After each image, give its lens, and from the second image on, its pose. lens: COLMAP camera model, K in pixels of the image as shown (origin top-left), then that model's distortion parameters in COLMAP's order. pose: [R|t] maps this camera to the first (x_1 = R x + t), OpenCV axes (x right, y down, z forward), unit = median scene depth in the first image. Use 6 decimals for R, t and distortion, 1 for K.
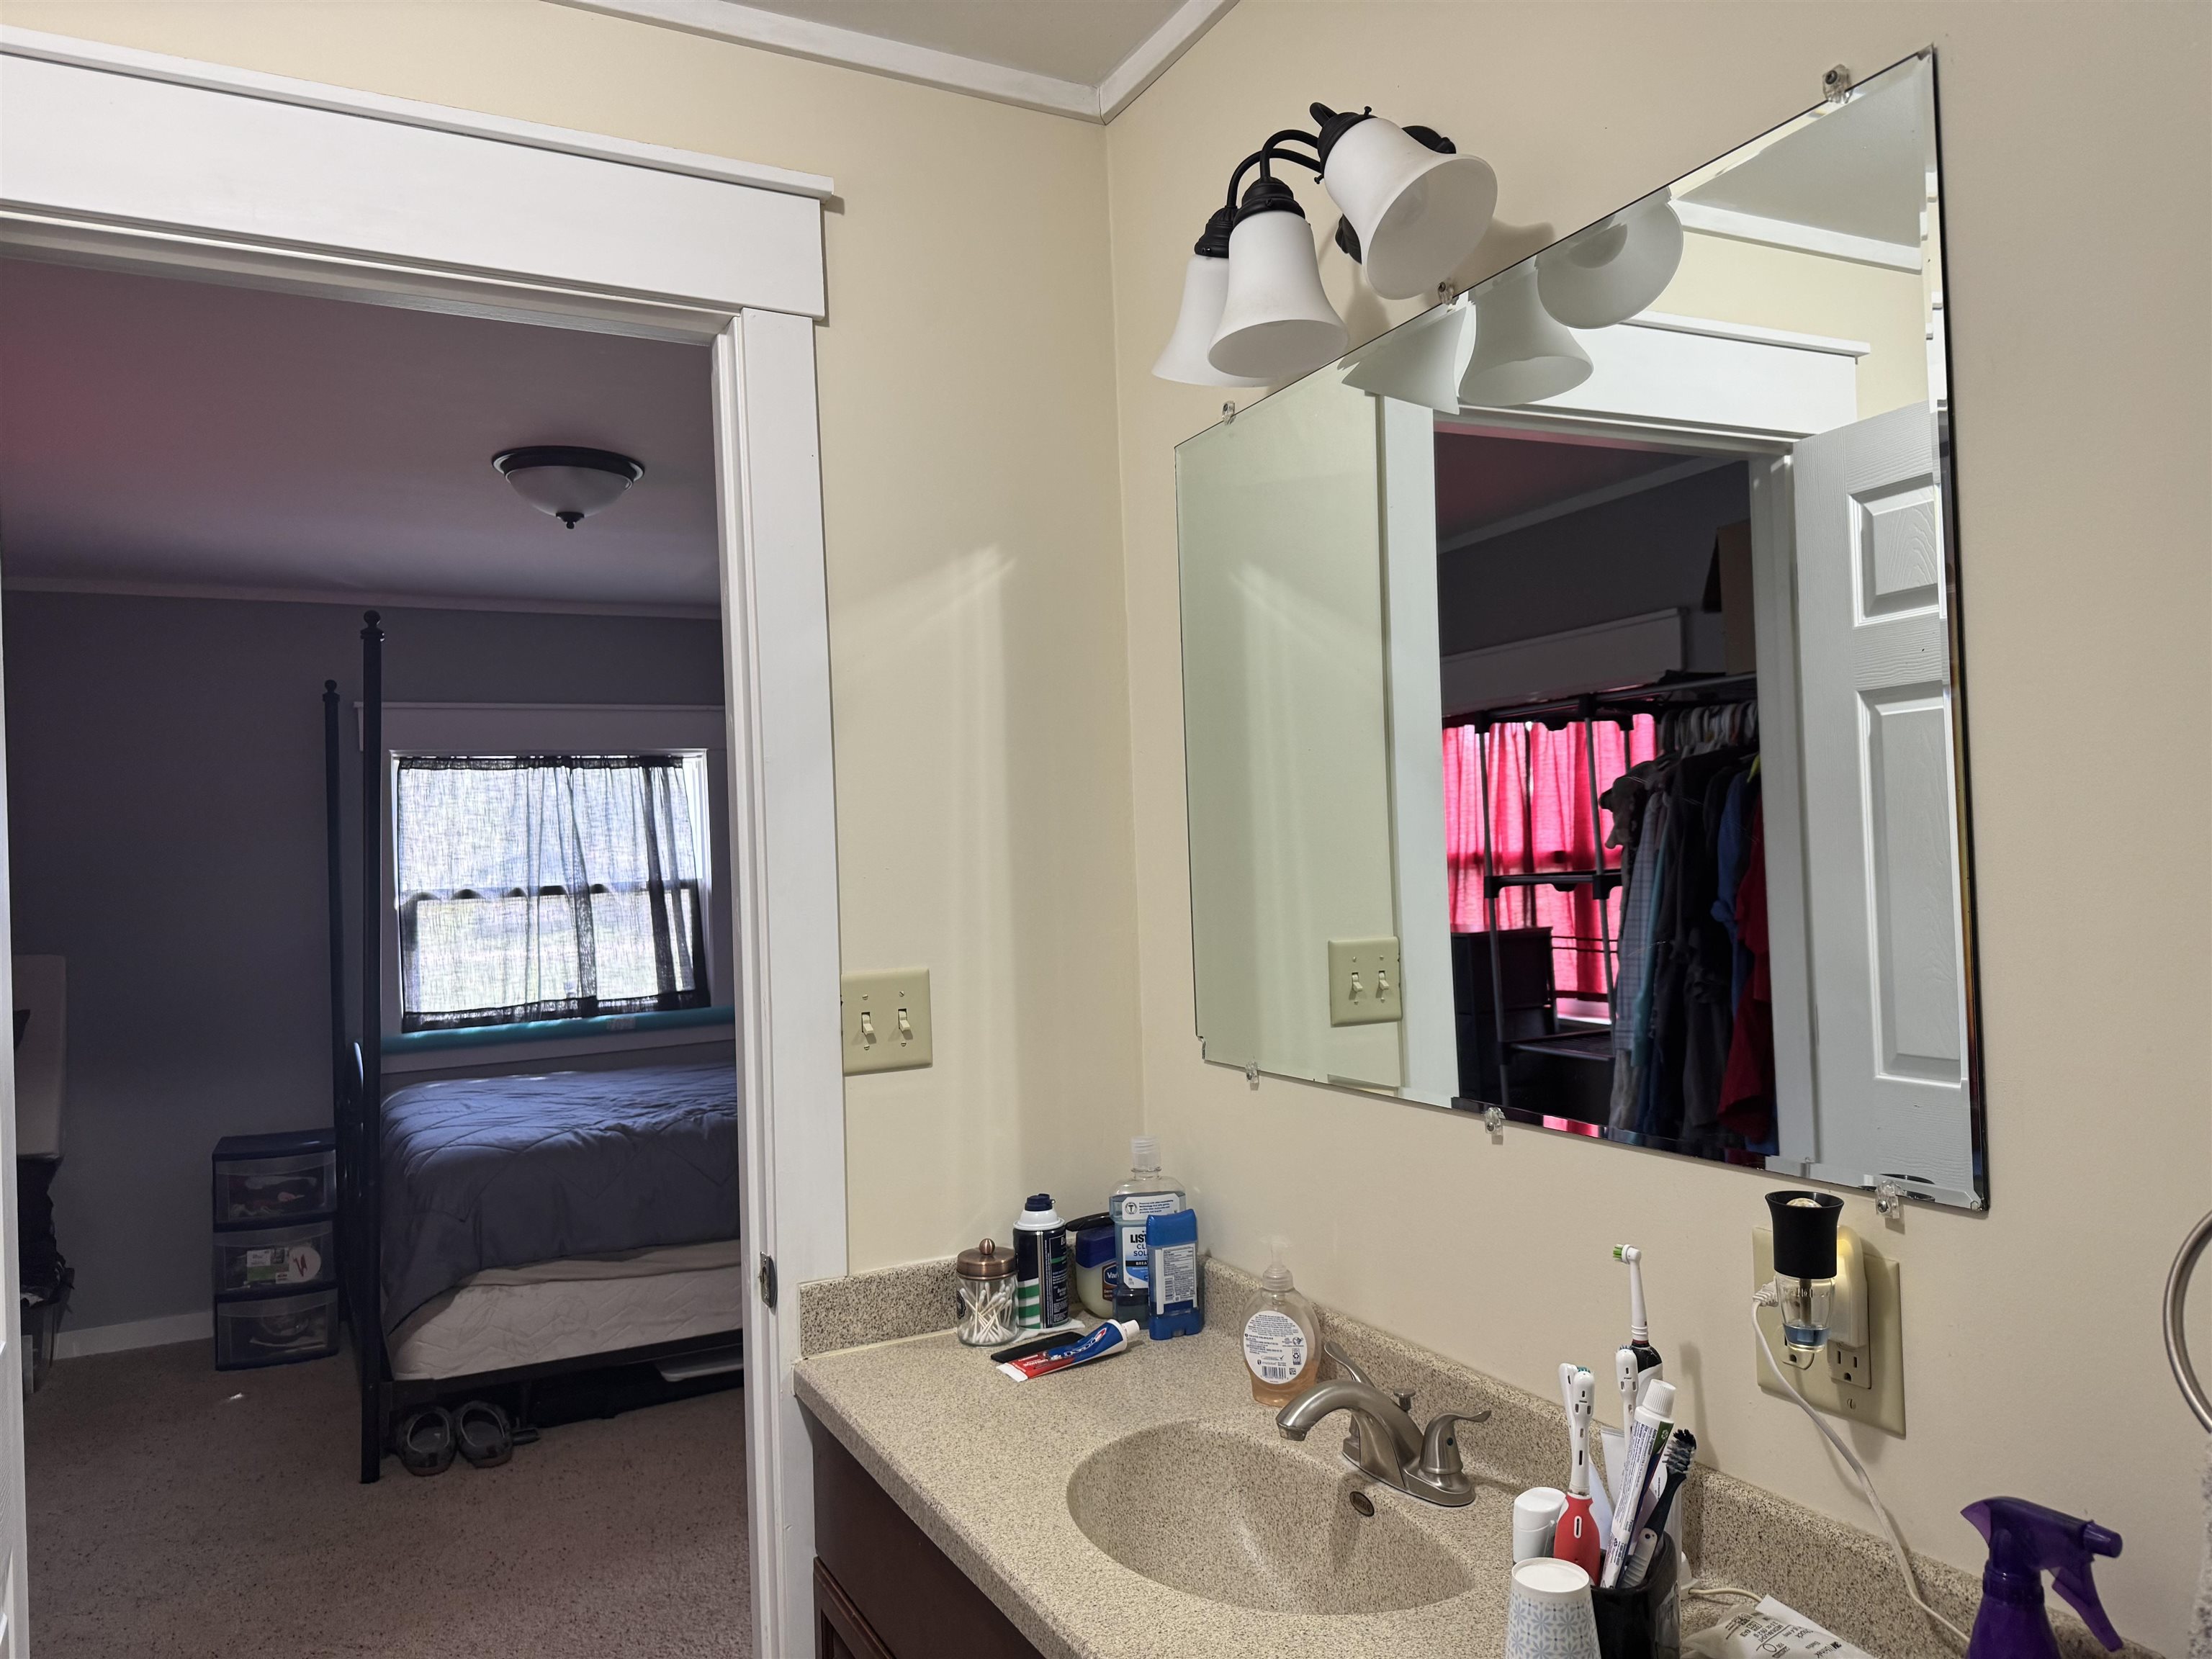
lens RADIAL K [[1565.7, 0, 1113.2], [0, 1565.7, 833.3], [0, 0, 1]] dist [0.058737, -0.079098]
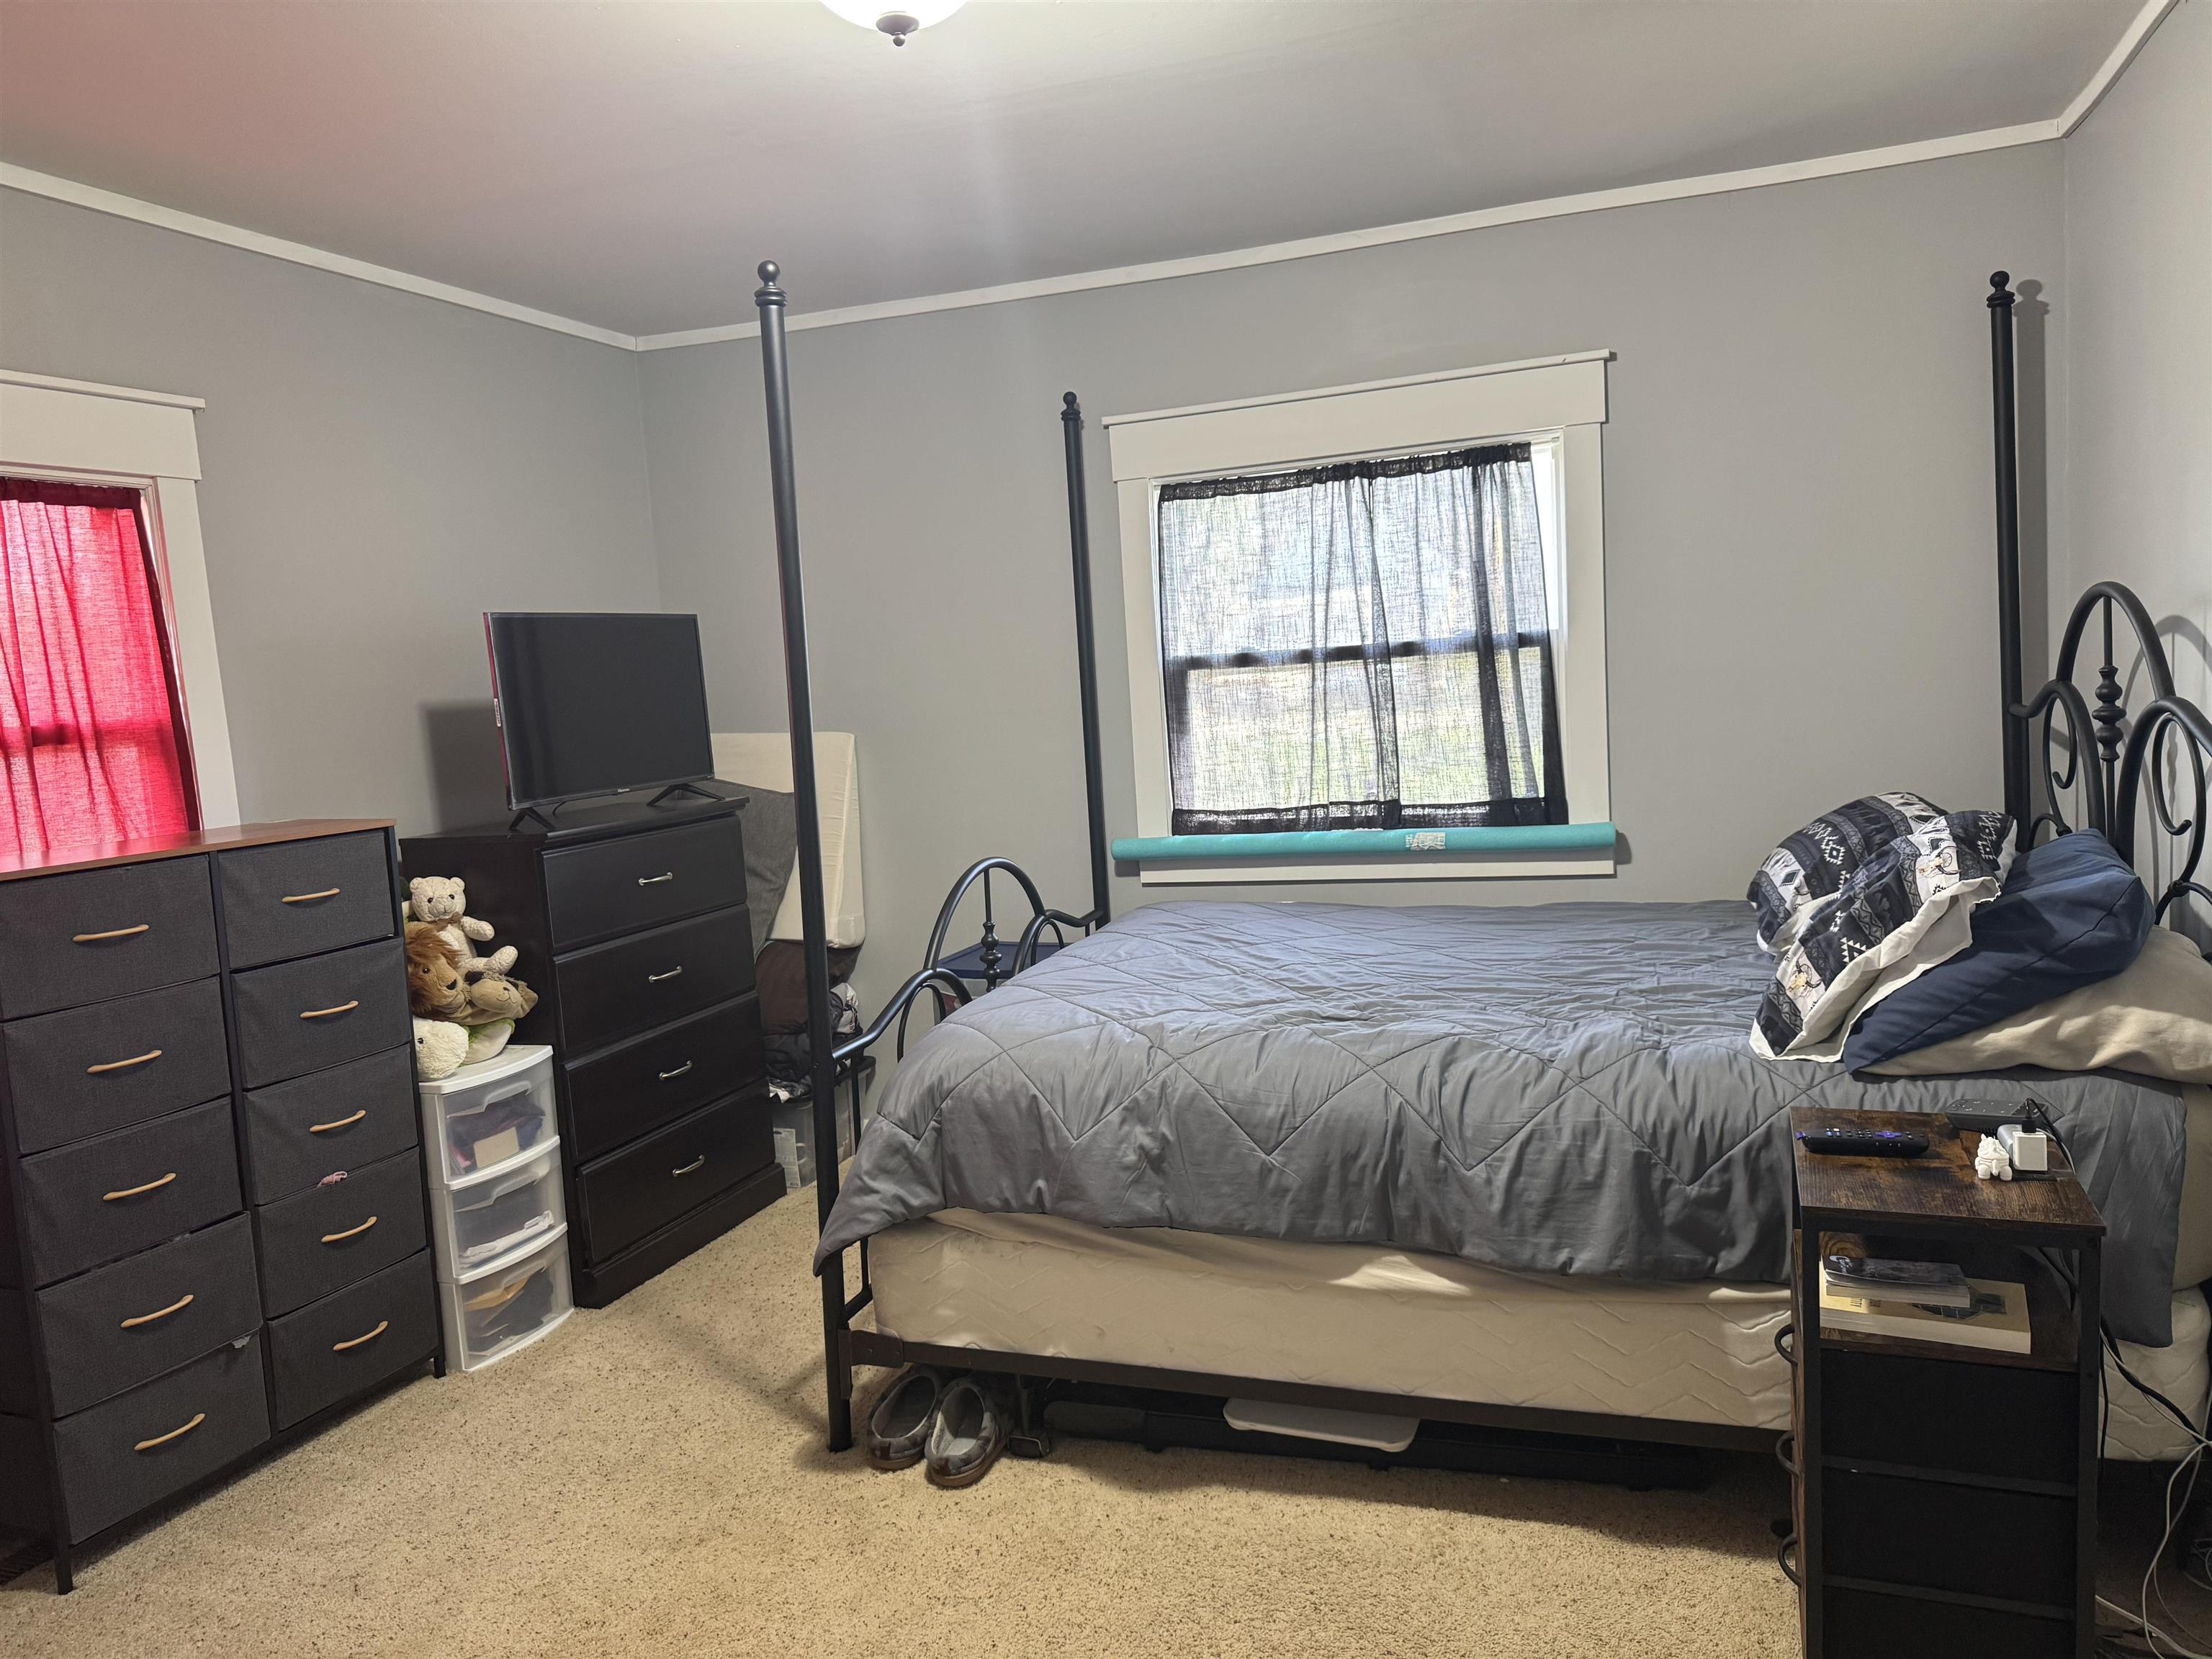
lens RADIAL K [[1565.7, 0, 1097.5], [0, 1565.7, 814.2], [0, 0, 1]] dist [0.058737, -0.079098]
pose [[0.675971, 0.062207, -0.734298, 0.117790], [0.049131, 0.990409, 0.129132, 0.012537], [0.735289, -0.123367, 0.666432, 0.483842]]
